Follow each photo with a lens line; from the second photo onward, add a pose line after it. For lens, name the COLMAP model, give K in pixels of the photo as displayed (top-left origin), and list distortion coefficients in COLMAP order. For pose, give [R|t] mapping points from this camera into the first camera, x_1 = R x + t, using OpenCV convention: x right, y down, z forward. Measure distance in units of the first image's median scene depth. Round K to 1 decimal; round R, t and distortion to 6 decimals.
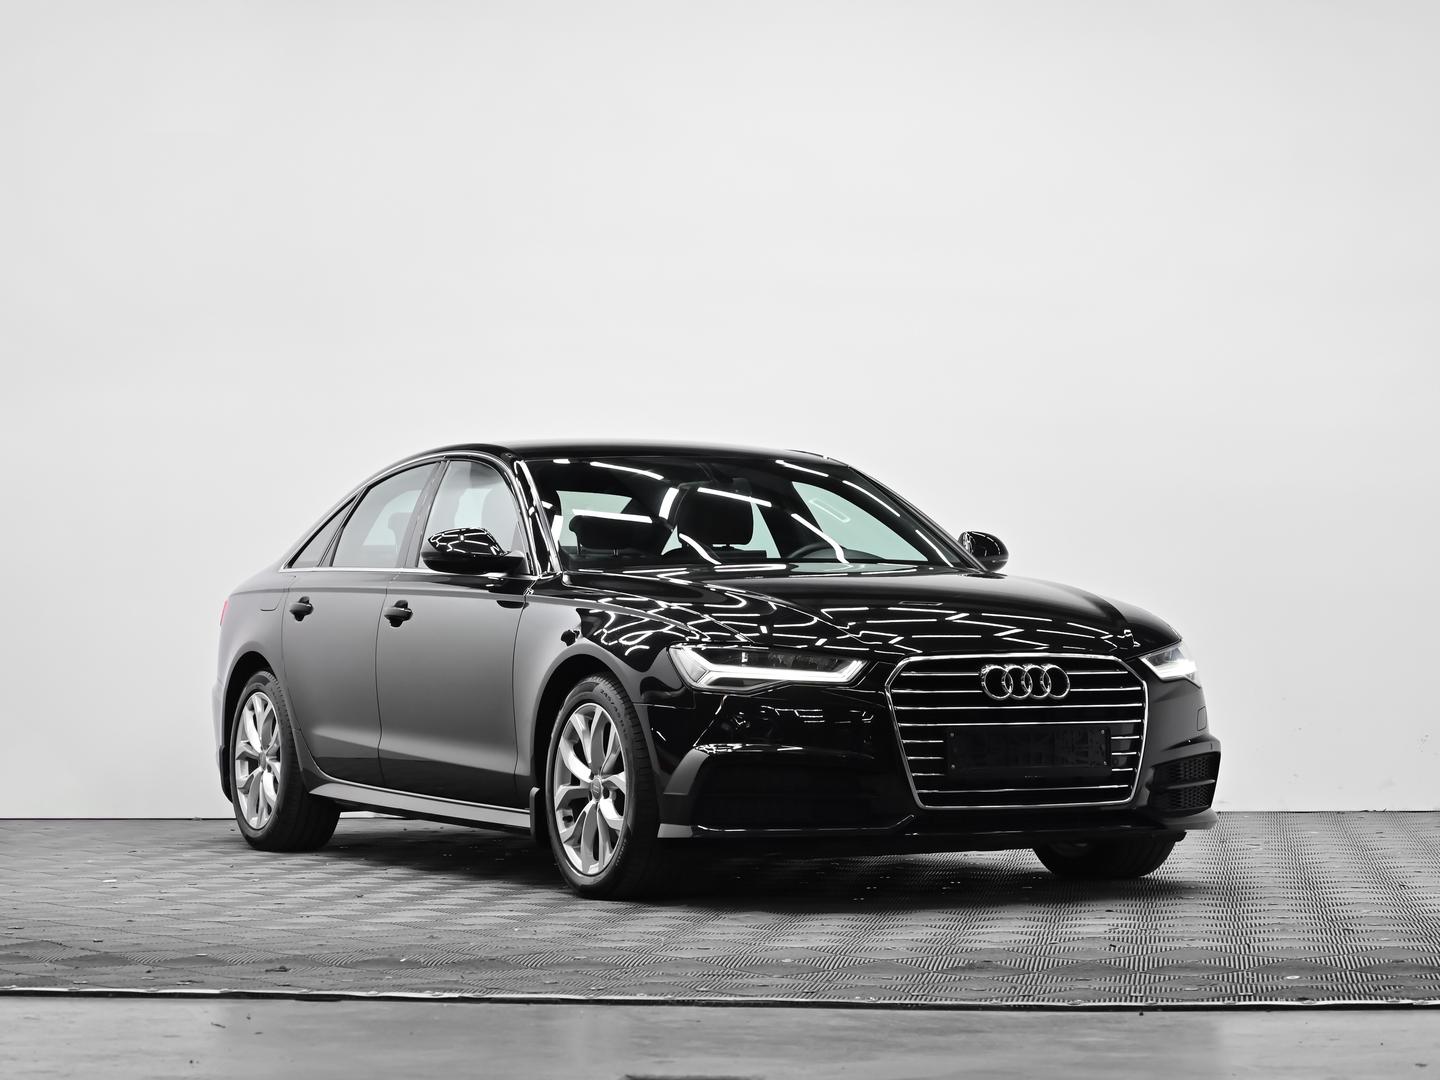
lens RADIAL K [[2613.4, 0, 721.5], [0, 2613.4, 542.2], [0, 0, 1]] dist [0.053554, 0.000000]
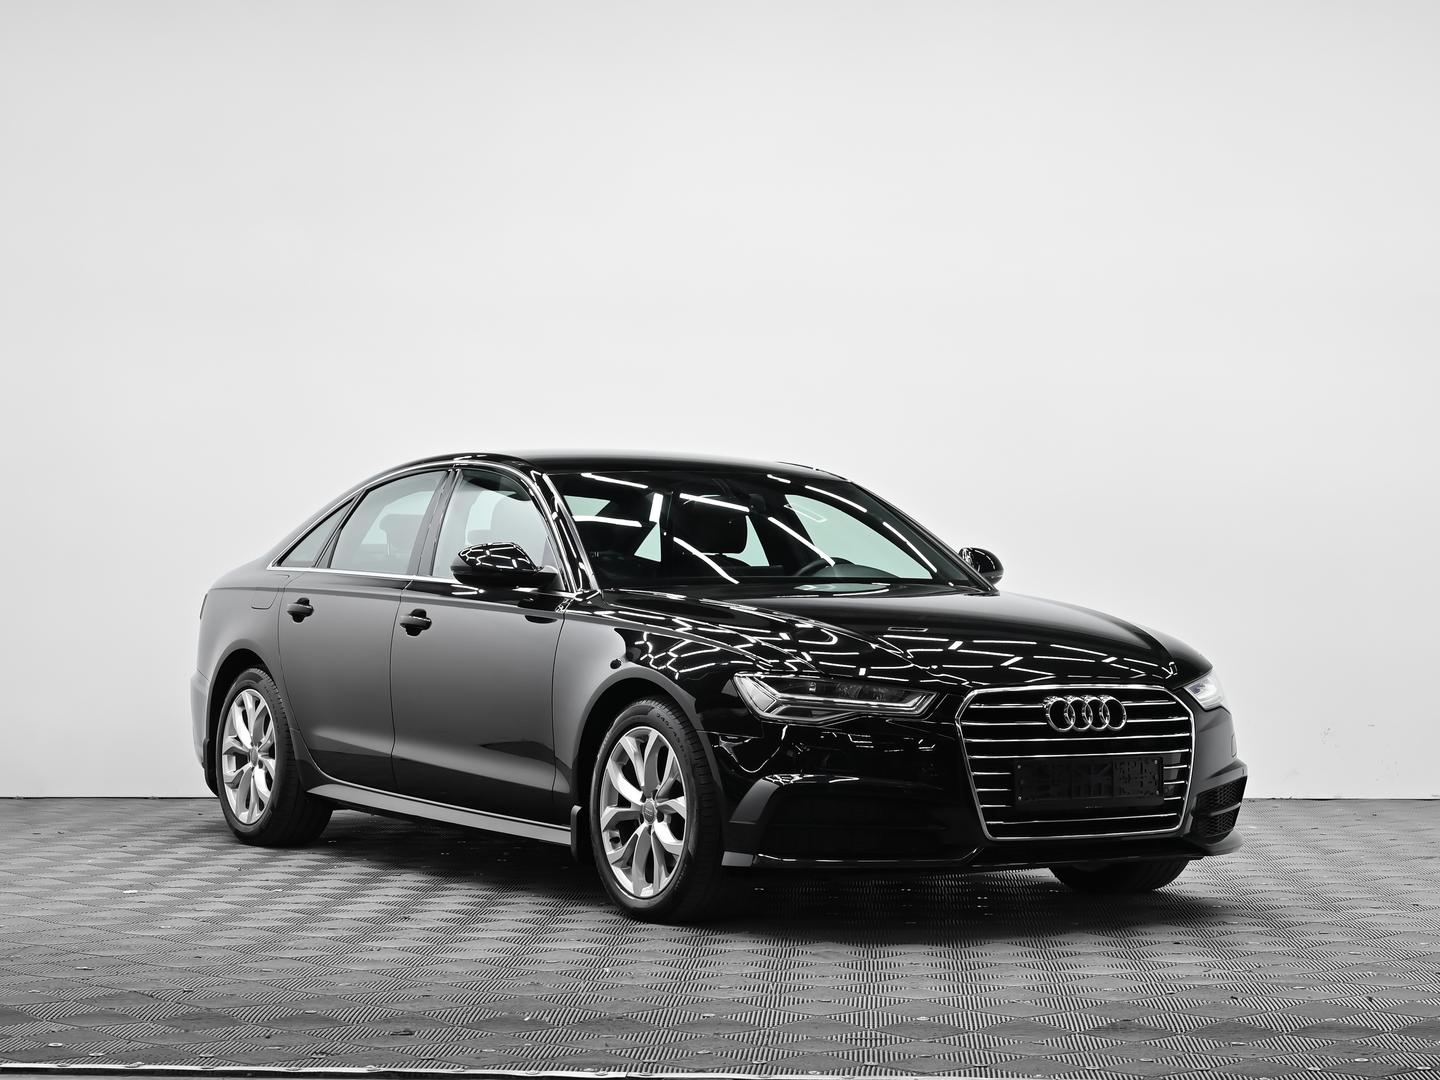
lens RADIAL K [[2293.8, 0, 719.3], [0, 2293.8, 538.9], [0, 0, 1]] dist [0.028450, 0.000000]
pose [[0.994251, 0.014640, 0.106067, -0.111948], [-0.017143, 0.999595, 0.022721, -0.029875], [-0.105691, -0.024408, 0.994099, 0.119214]]
